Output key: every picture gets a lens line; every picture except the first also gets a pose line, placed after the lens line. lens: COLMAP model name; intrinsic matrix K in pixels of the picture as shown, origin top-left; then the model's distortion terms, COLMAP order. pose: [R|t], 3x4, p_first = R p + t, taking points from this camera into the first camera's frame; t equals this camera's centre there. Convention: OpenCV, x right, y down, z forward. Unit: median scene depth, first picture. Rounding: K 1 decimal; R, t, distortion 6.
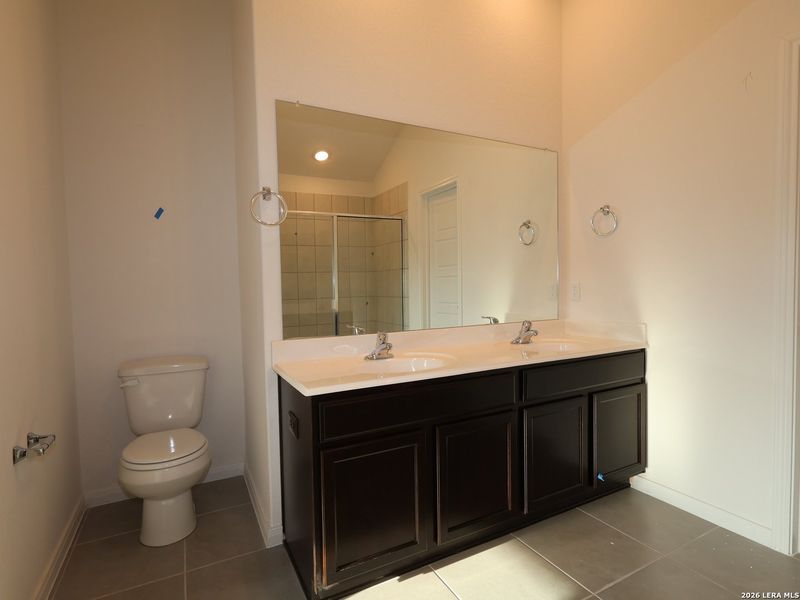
lens RADIAL K [[417.5, 0, 400.0], [0, 417.5, 300.0], [0, 0, 1]] dist [-0.001964, -0.001640]
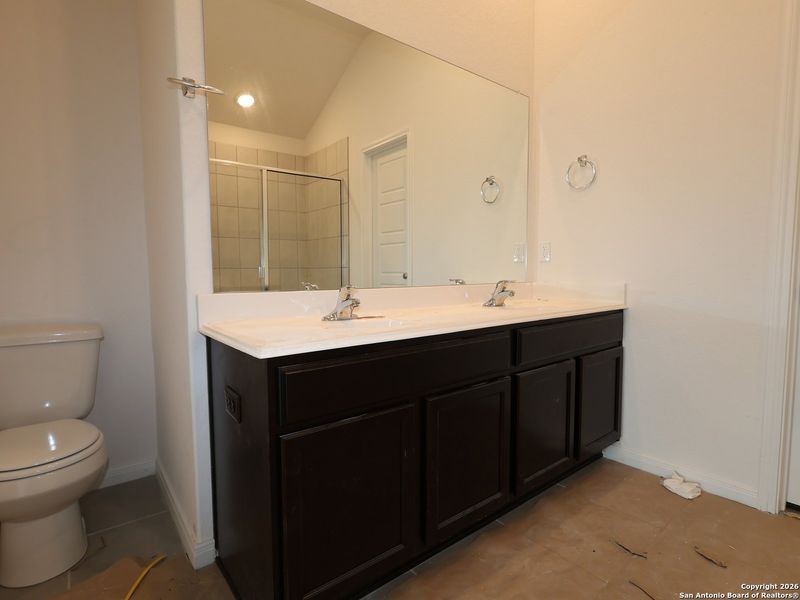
lens RADIAL K [[417.5, 0, 400.0], [0, 417.5, 300.0], [0, 0, 1]] dist [-0.001964, -0.001640]
pose [[0.982589, 0.002516, 0.185773, -0.076581], [-0.009464, 0.999288, 0.036526, 0.064465], [-0.185549, -0.037648, 0.981913, 0.175069]]
